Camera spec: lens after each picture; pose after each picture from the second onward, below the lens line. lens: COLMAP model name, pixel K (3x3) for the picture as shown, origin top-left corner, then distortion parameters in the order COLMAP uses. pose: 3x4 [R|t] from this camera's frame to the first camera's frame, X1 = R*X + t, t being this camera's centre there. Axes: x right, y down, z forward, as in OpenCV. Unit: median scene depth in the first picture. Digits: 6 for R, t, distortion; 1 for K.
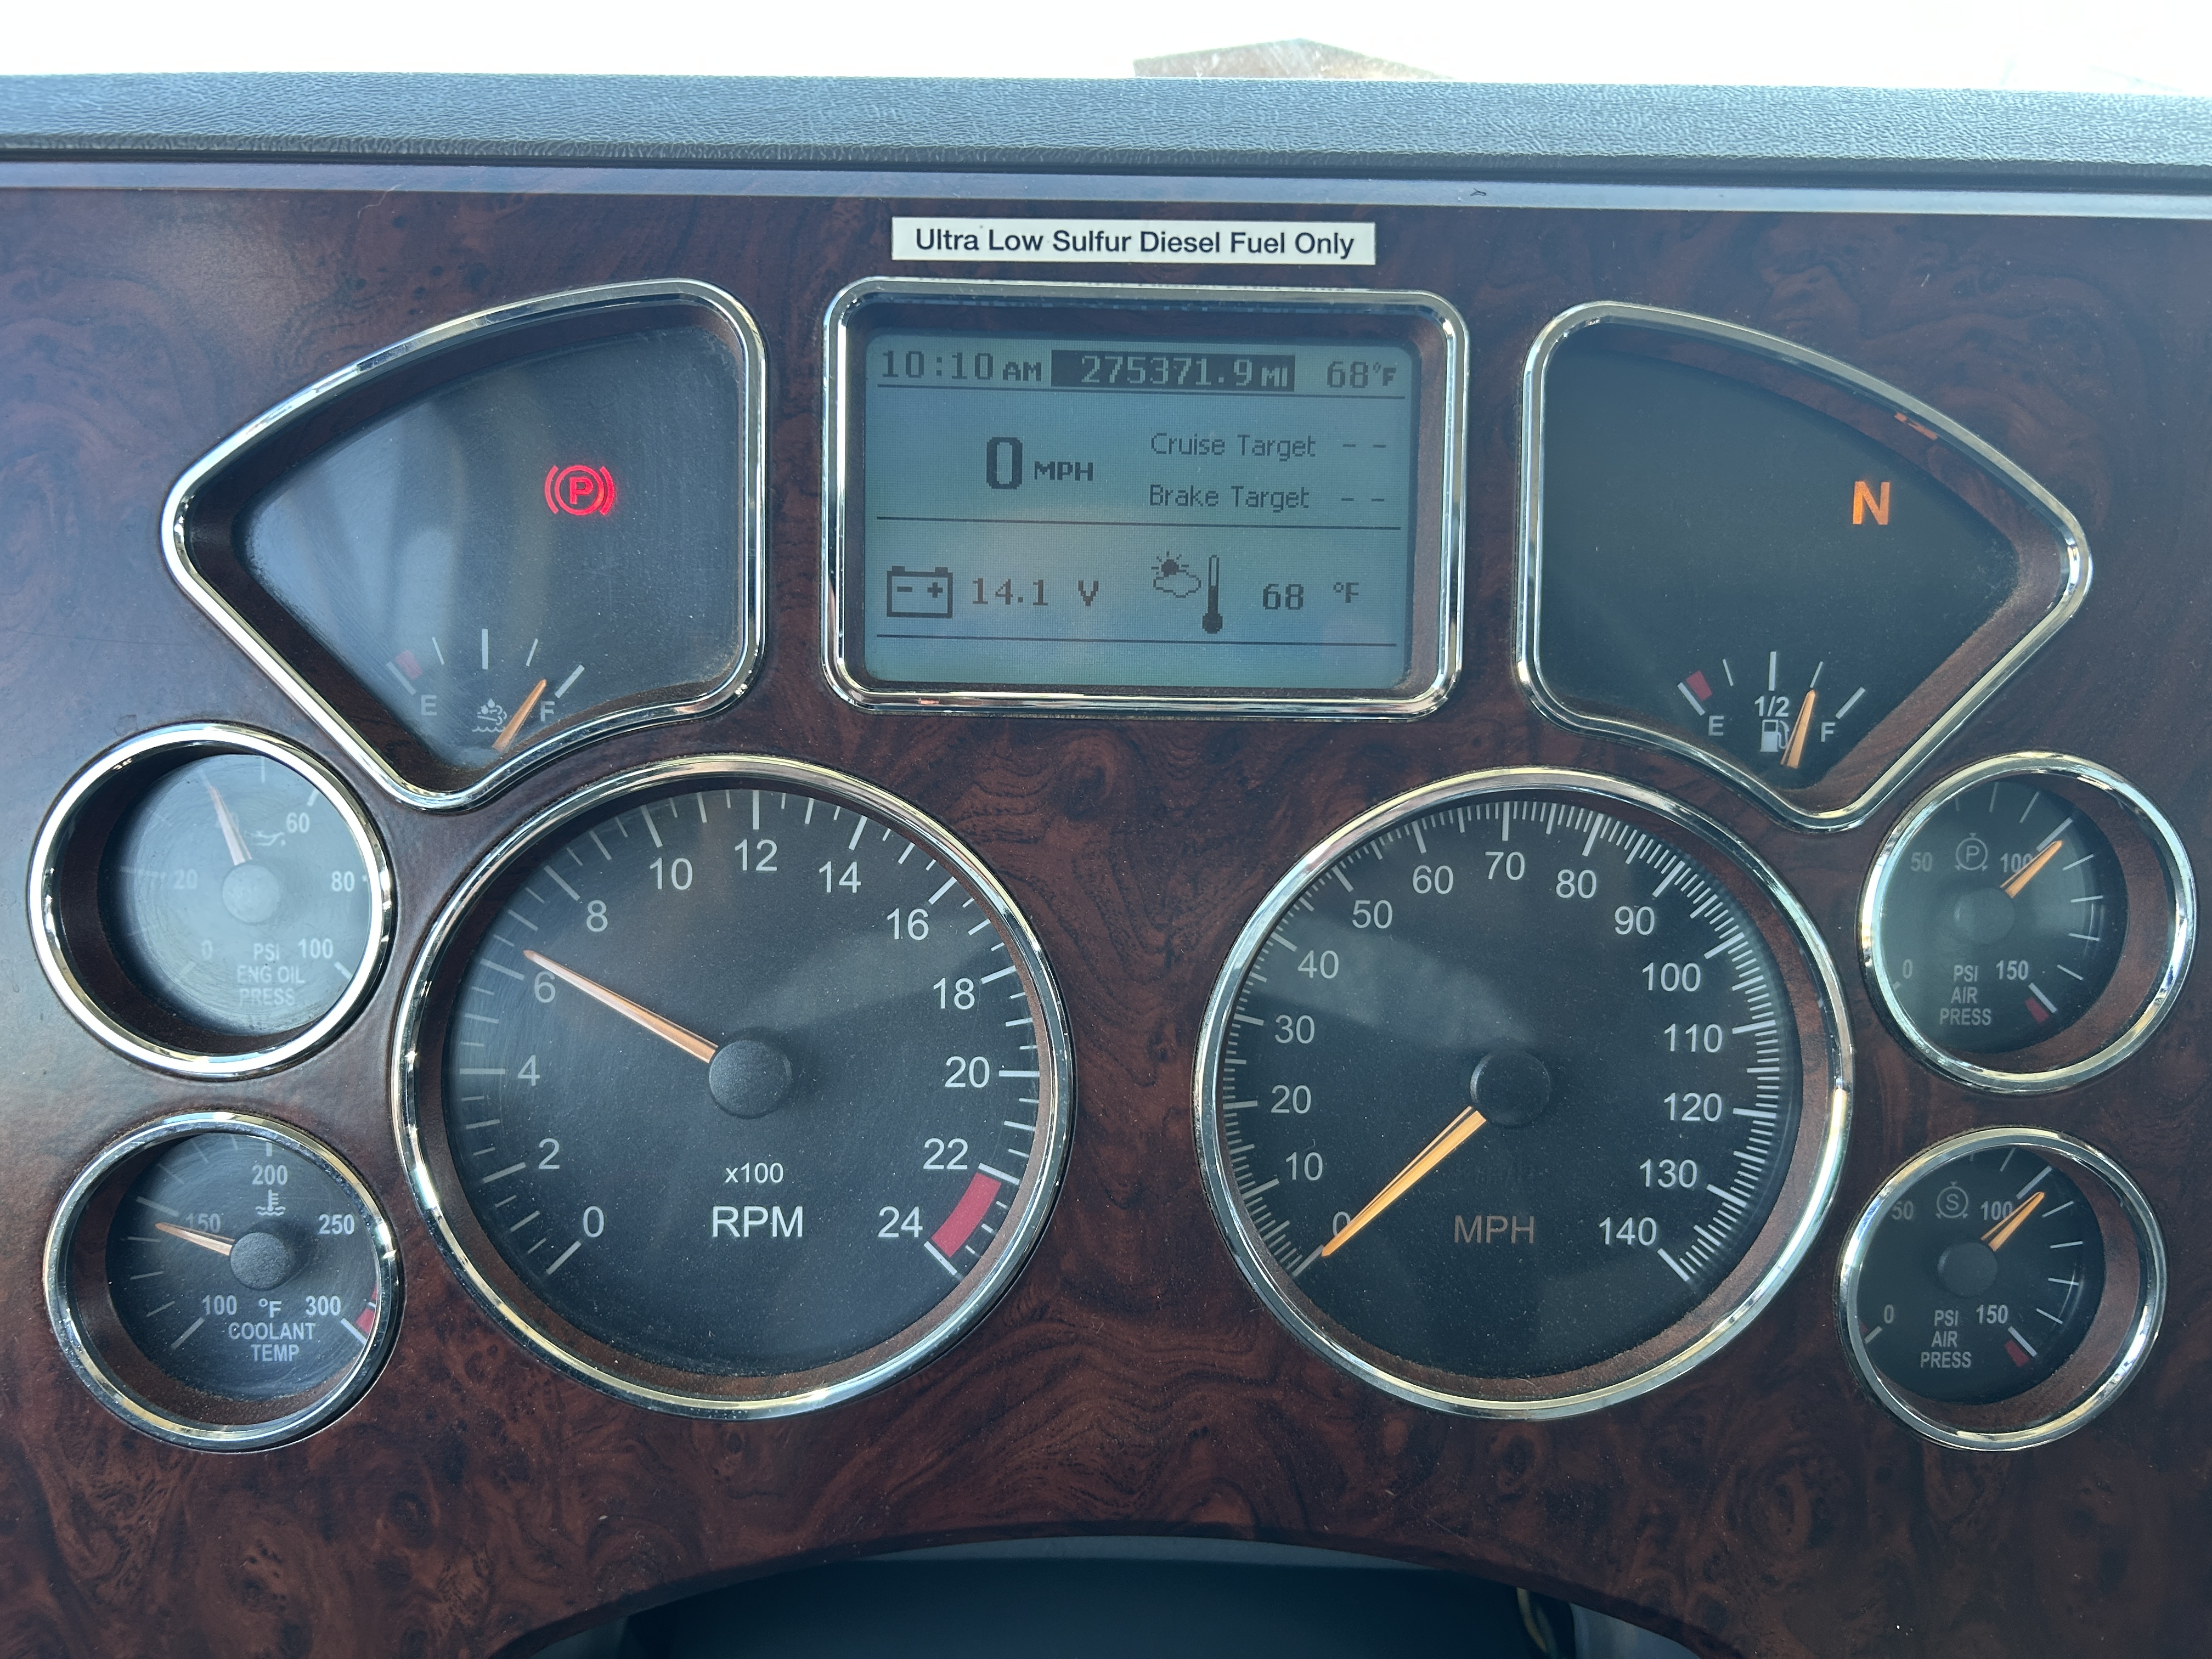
lens RADIAL K [[1674.6, 0, 1095.6], [0, 1674.6, 858.8], [0, 0, 1]] dist [0.063435, -0.111224]
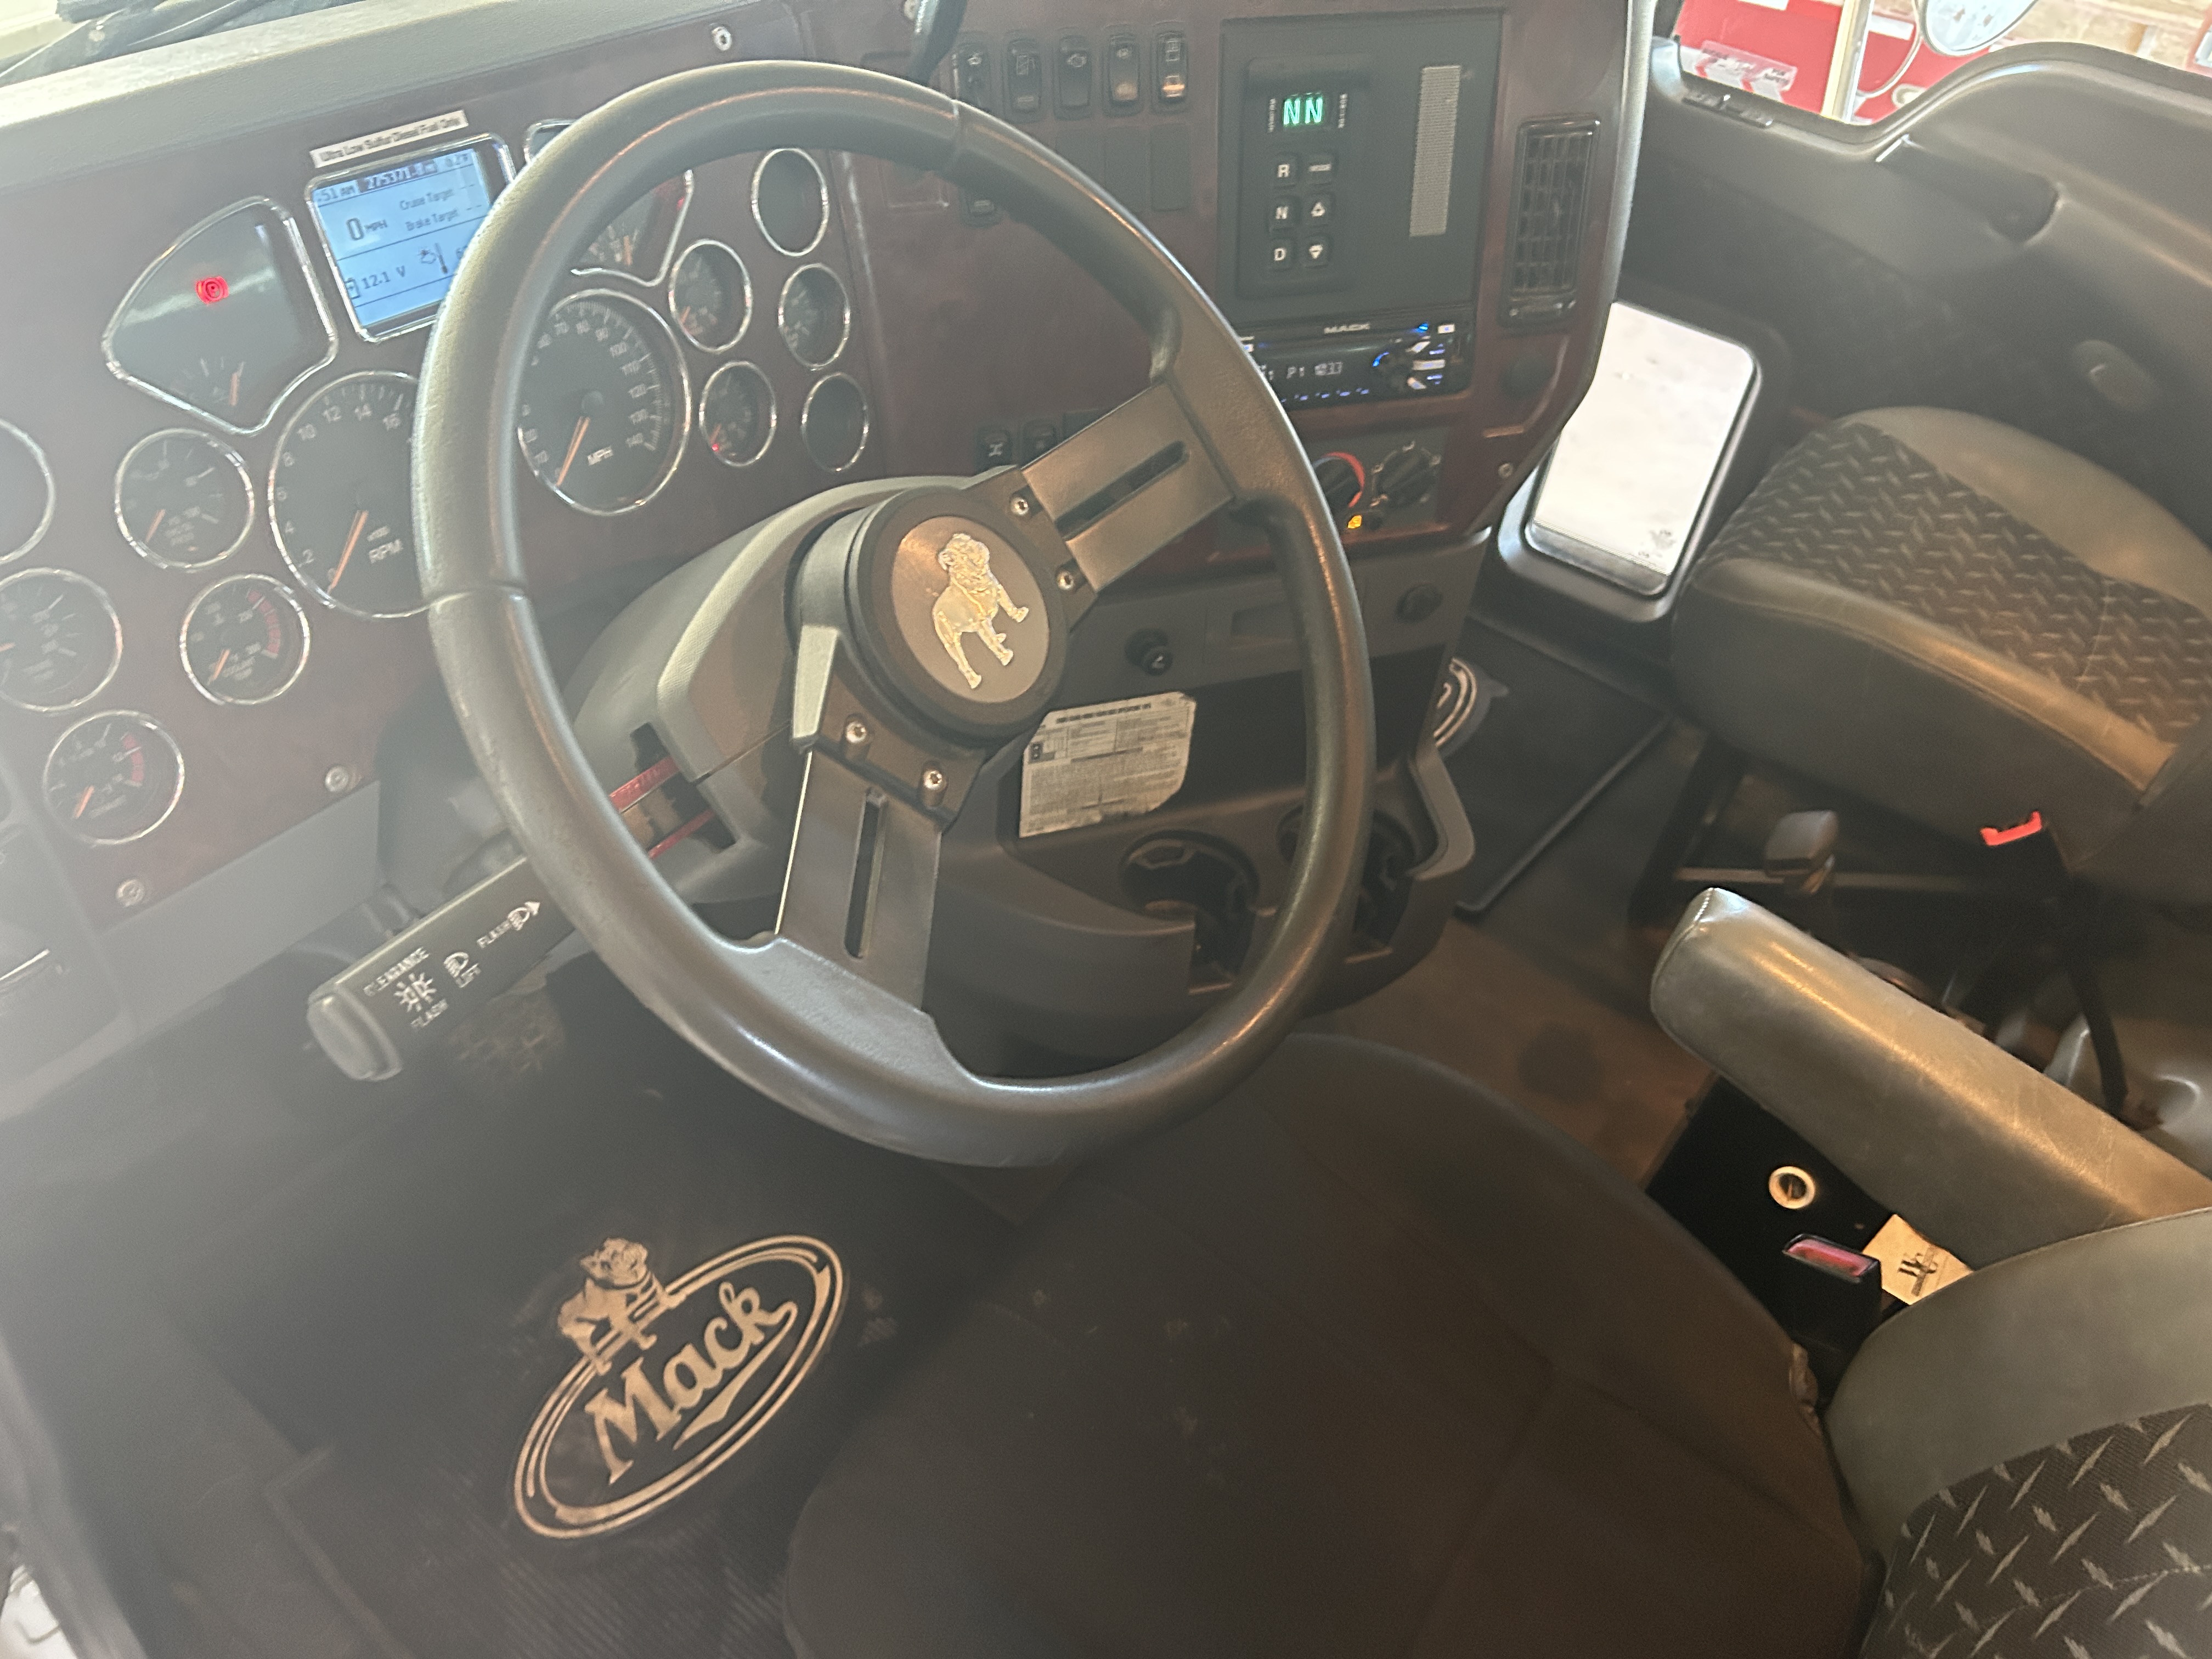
lens RADIAL K [[1674.6, 0, 1095.6], [0, 1674.6, 858.8], [0, 0, 1]] dist [0.063435, -0.111224]
pose [[0.577299, -0.506509, 0.640448, -1.517690], [0.199058, 0.847988, 0.491215, -0.458777], [-0.791897, -0.156092, 0.590367, -1.532772]]
